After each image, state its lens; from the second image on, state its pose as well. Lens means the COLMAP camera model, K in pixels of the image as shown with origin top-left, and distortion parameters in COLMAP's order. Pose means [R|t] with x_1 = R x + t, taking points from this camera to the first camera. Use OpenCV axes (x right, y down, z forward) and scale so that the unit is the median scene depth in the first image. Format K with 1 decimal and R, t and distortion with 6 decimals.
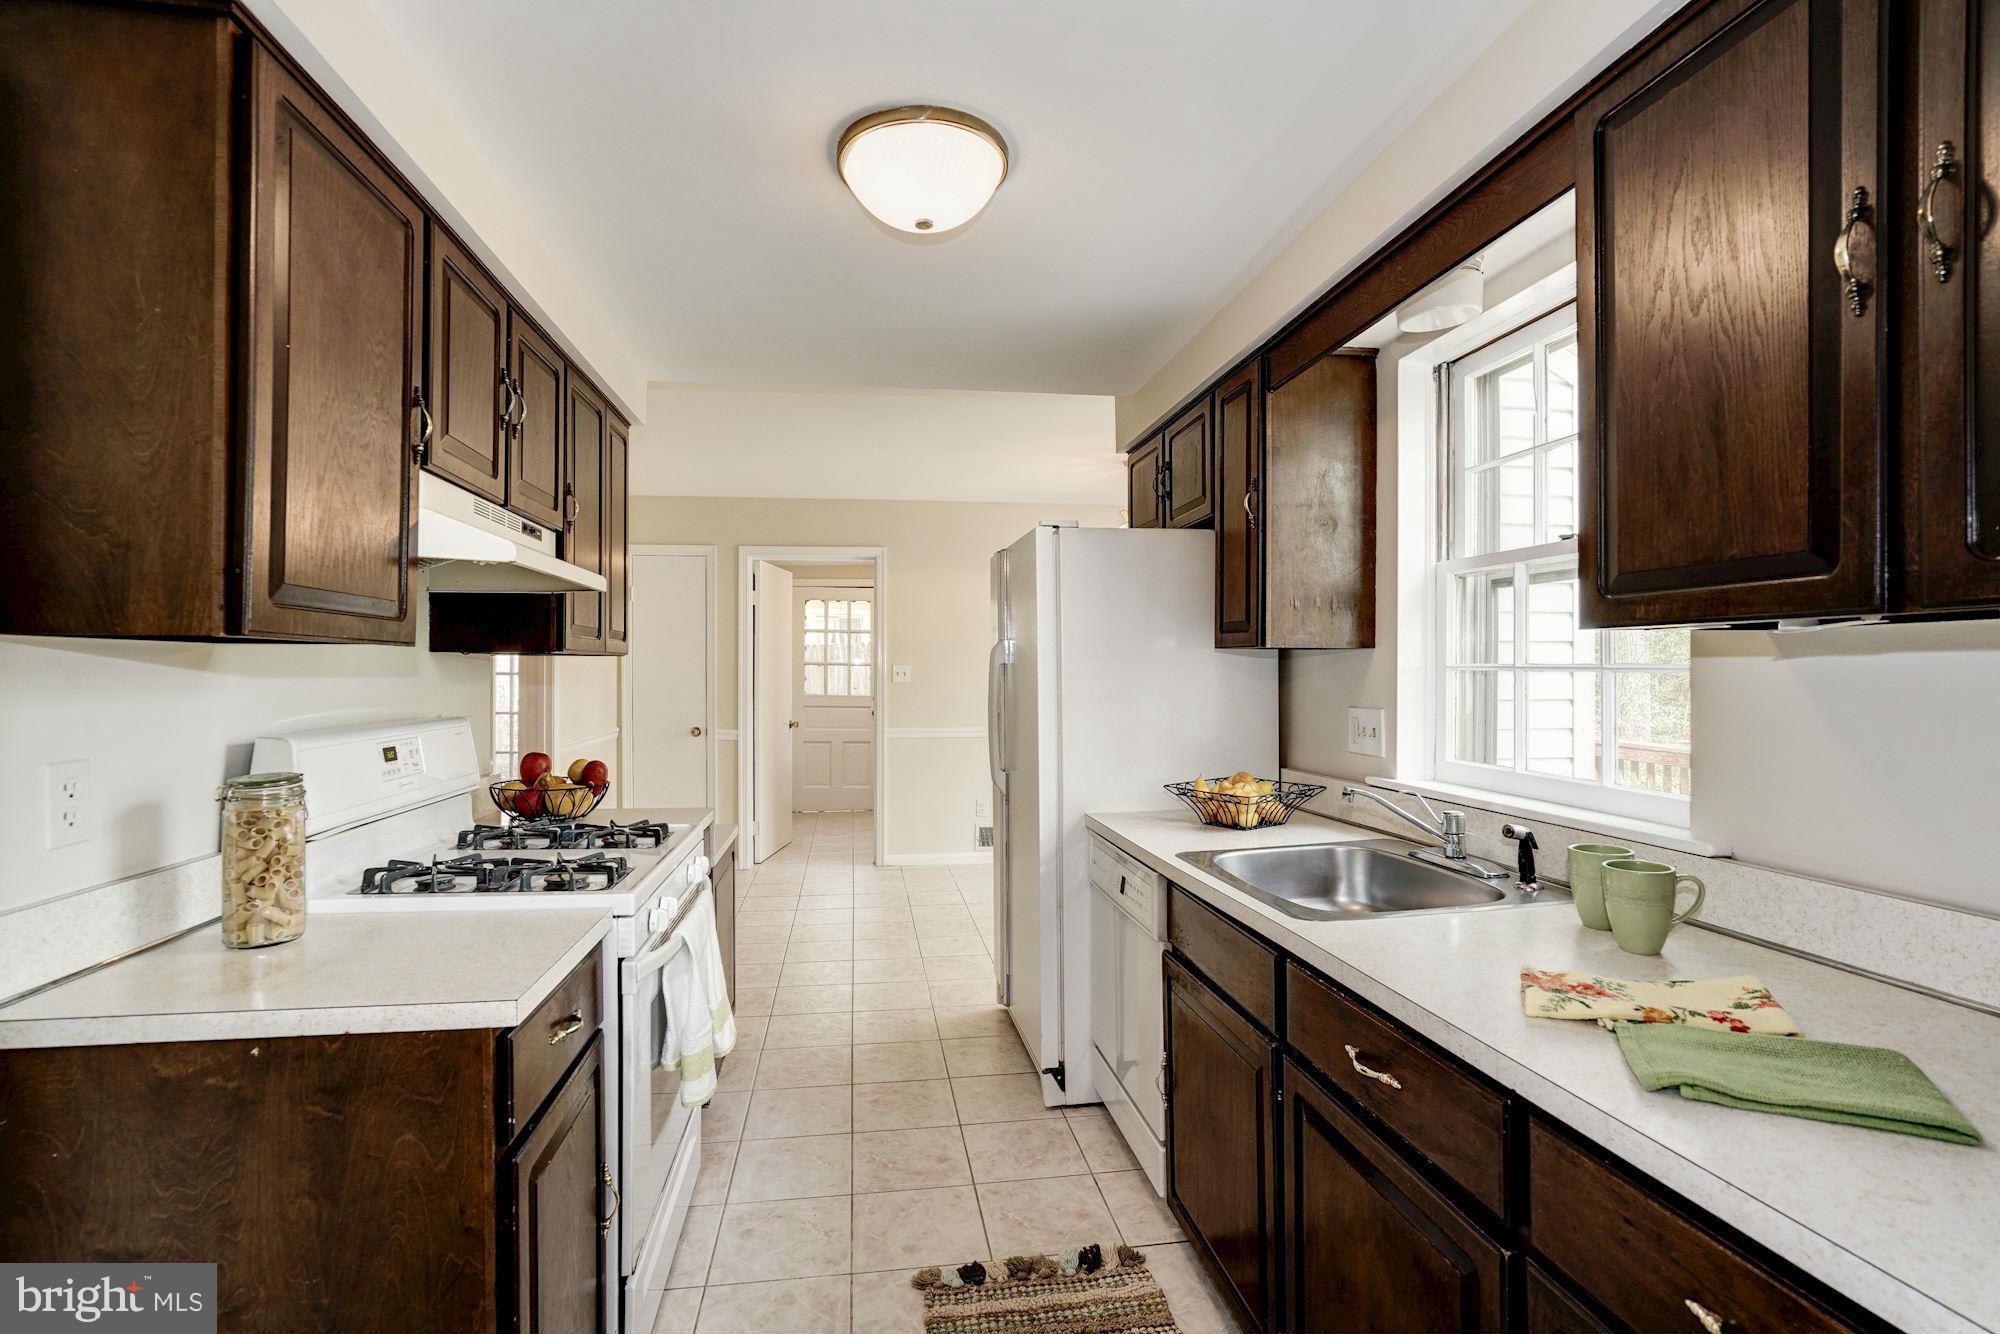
lens RADIAL K [[939.3, 0, 977.1], [0, 939.3, 660.3], [0, 0, 1]] dist [-0.045282, 0.000144]
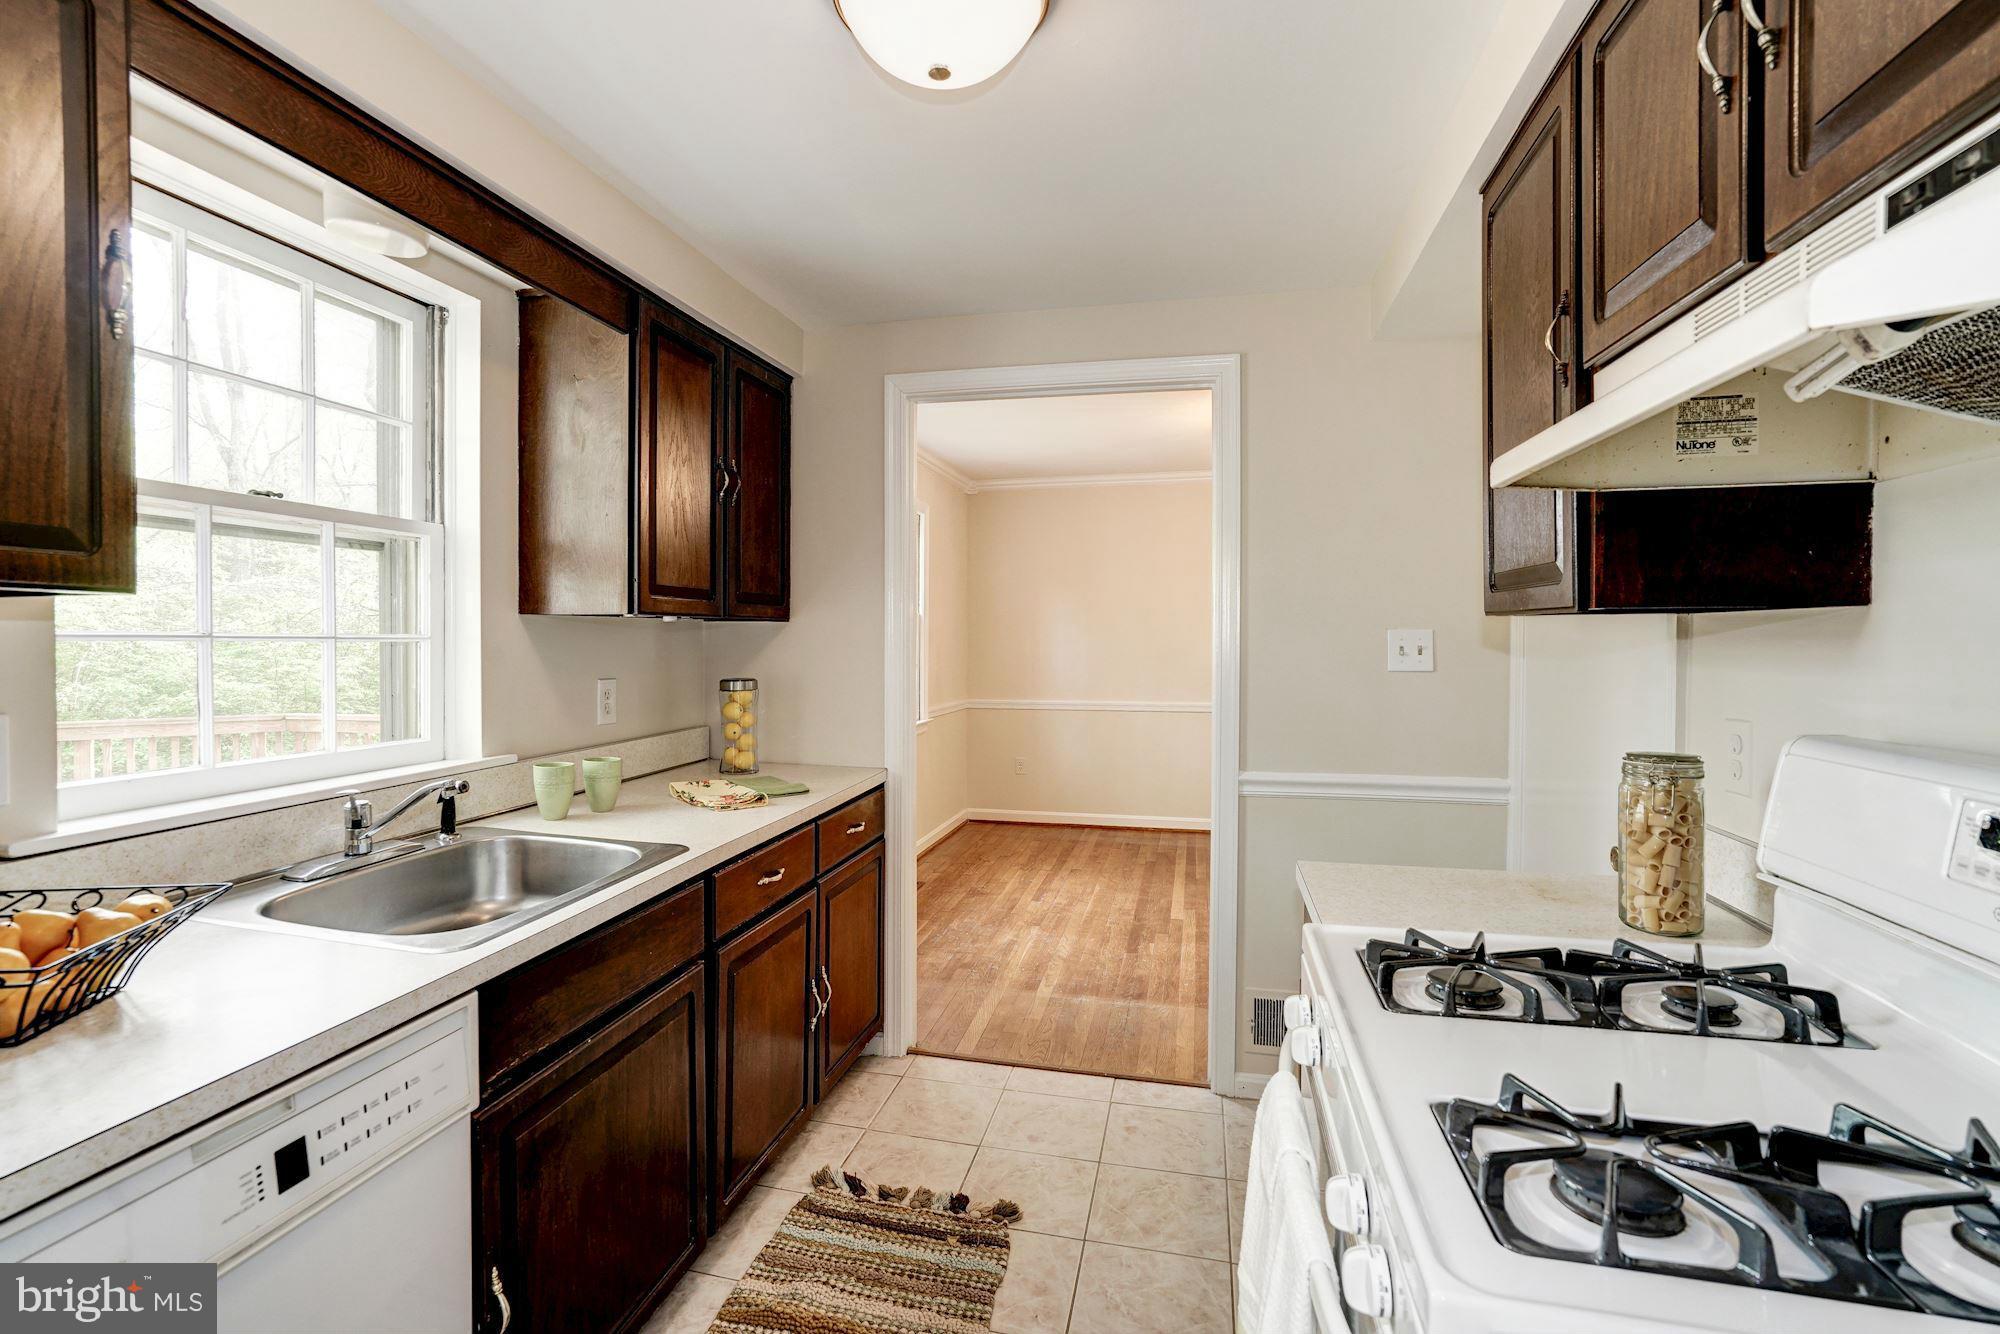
lens RADIAL K [[947.3, 0, 1000.0], [0, 947.3, 667.0], [0, 0, 1]] dist [-0.004461, 0.000118]
pose [[-0.943541, -0.003177, 0.331242, -0.291692], [0.000561, 0.999937, 0.011189, 0.022401], [-0.331257, 0.010743, -0.943480, 1.359423]]
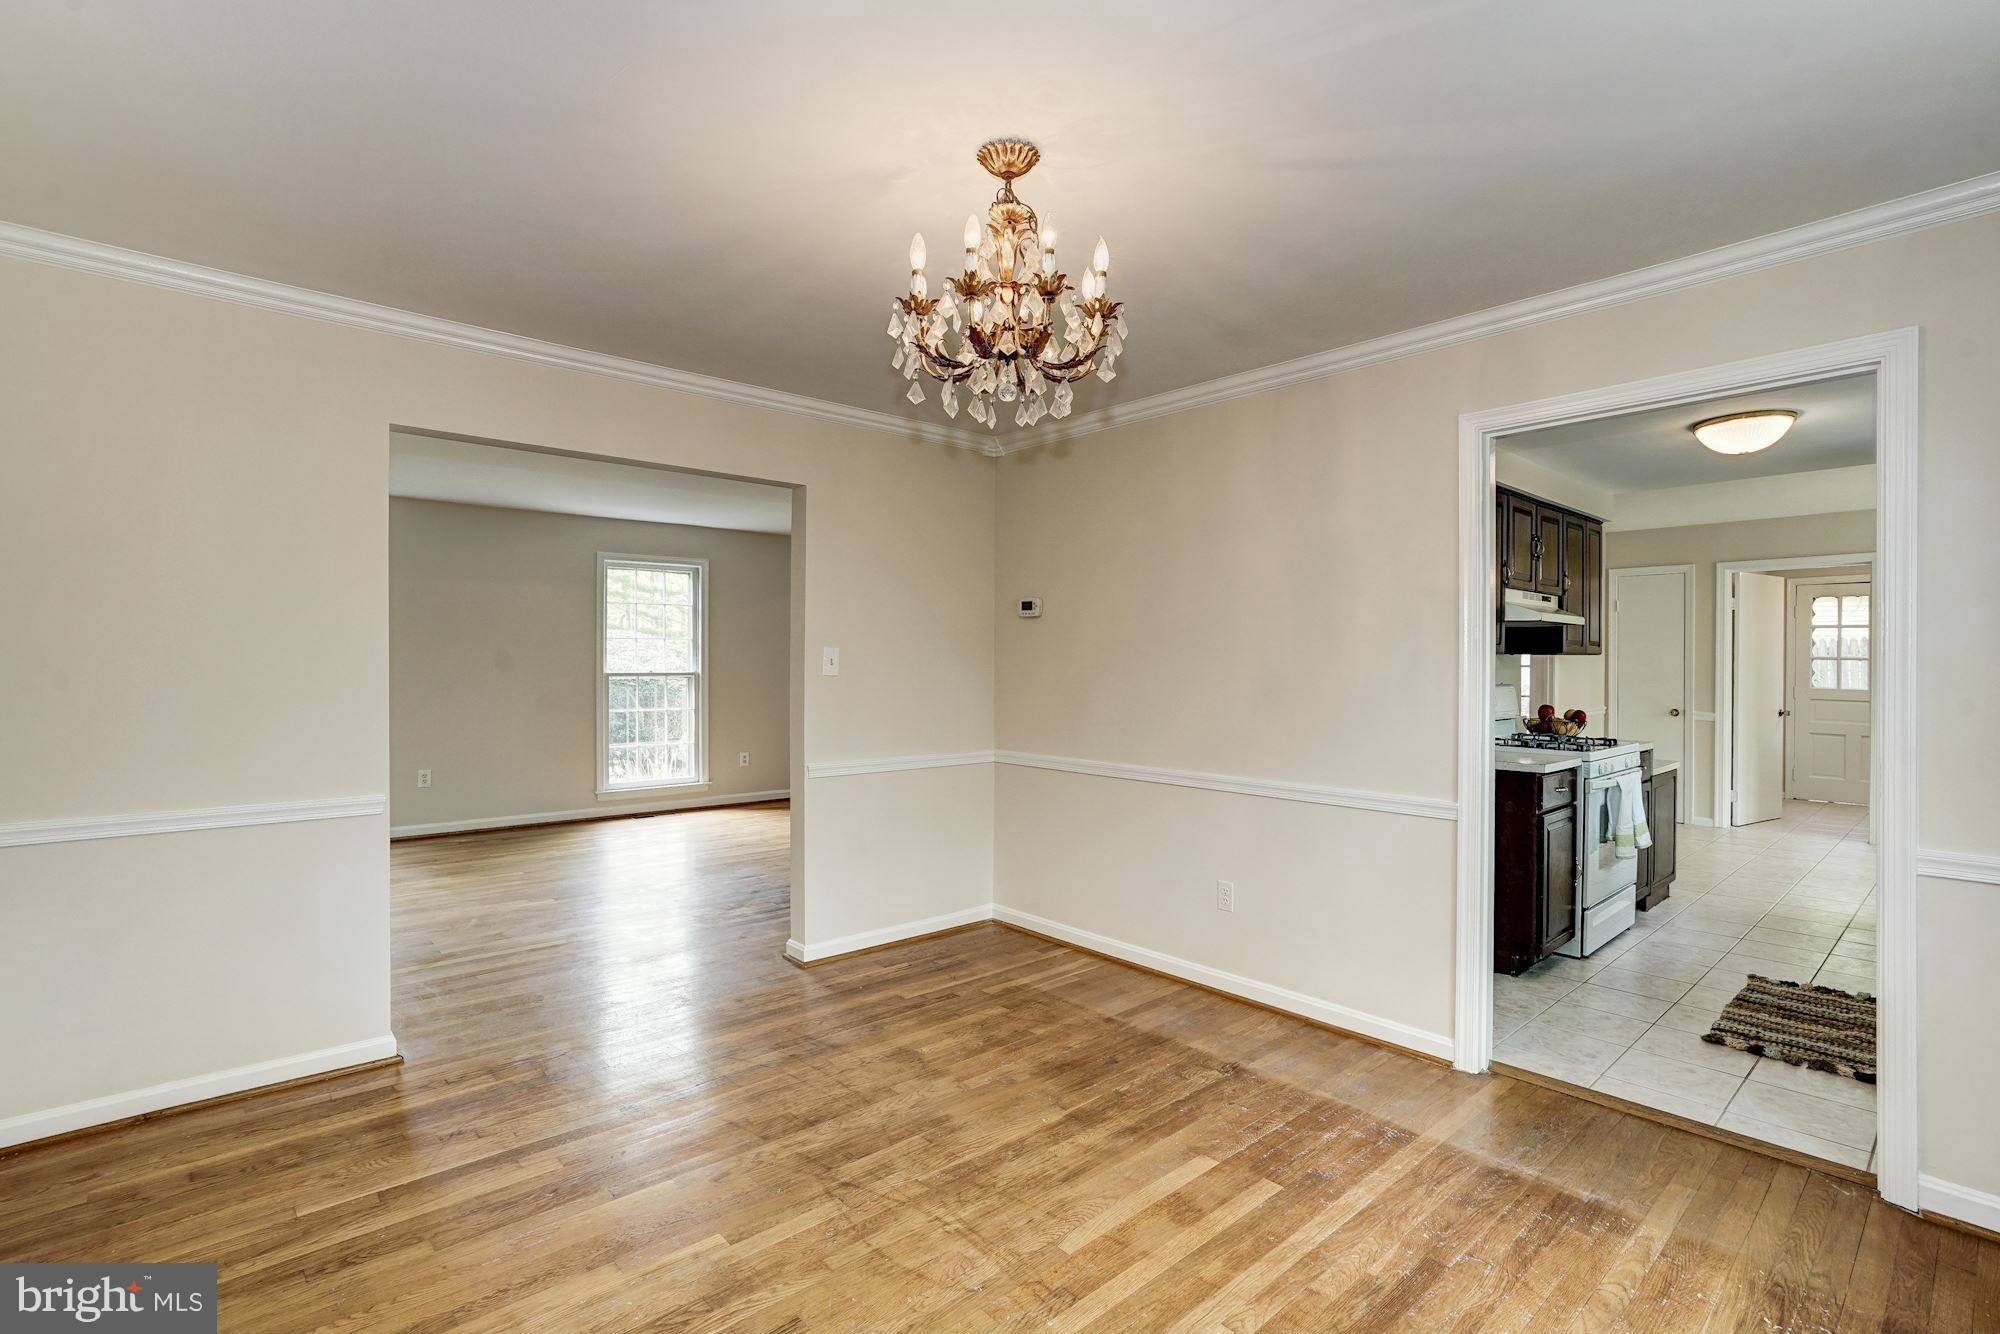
lens RADIAL K [[919.4, 0, 1000.0], [0, 919.4, 667.0], [0, 0, 1]] dist [-0.002238, -0.000021]
pose [[0.568402, 0.009288, -0.822698, 0.547915], [0.002698, 0.999910, 0.013153, -0.010926], [0.822746, -0.009696, 0.568326, -1.238432]]
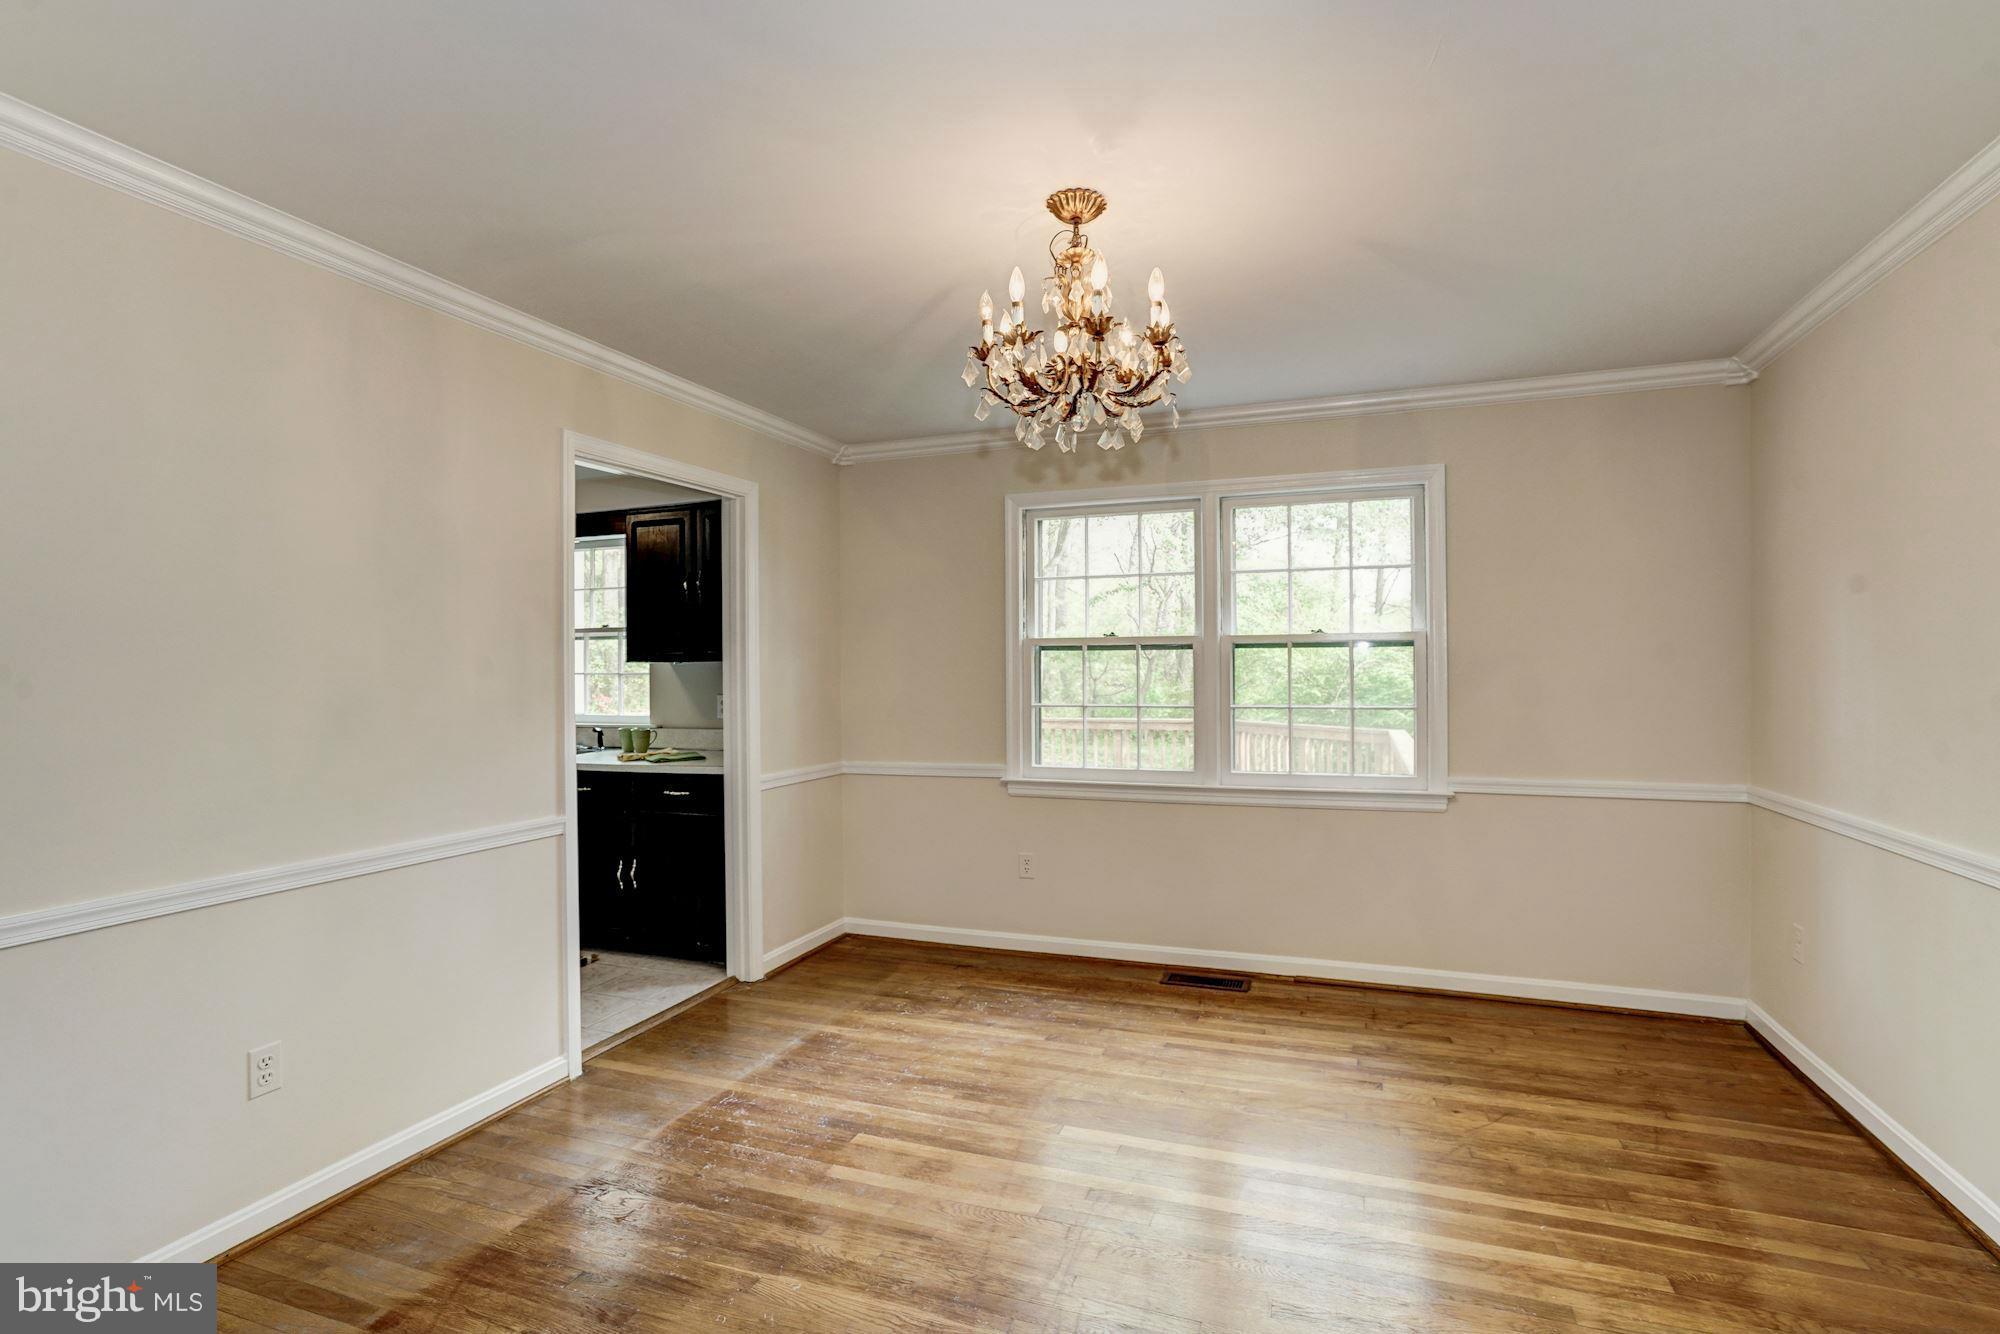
lens RADIAL K [[939.3, 0, 977.1], [0, 939.3, 660.3], [0, 0, 1]] dist [-0.045282, 0.000144]
pose [[0.480110, 0.015346, 0.877074, -1.068791], [-0.006807, 0.999882, -0.013769, -0.000925], [-0.877182, 0.000641, 0.480158, -1.099121]]
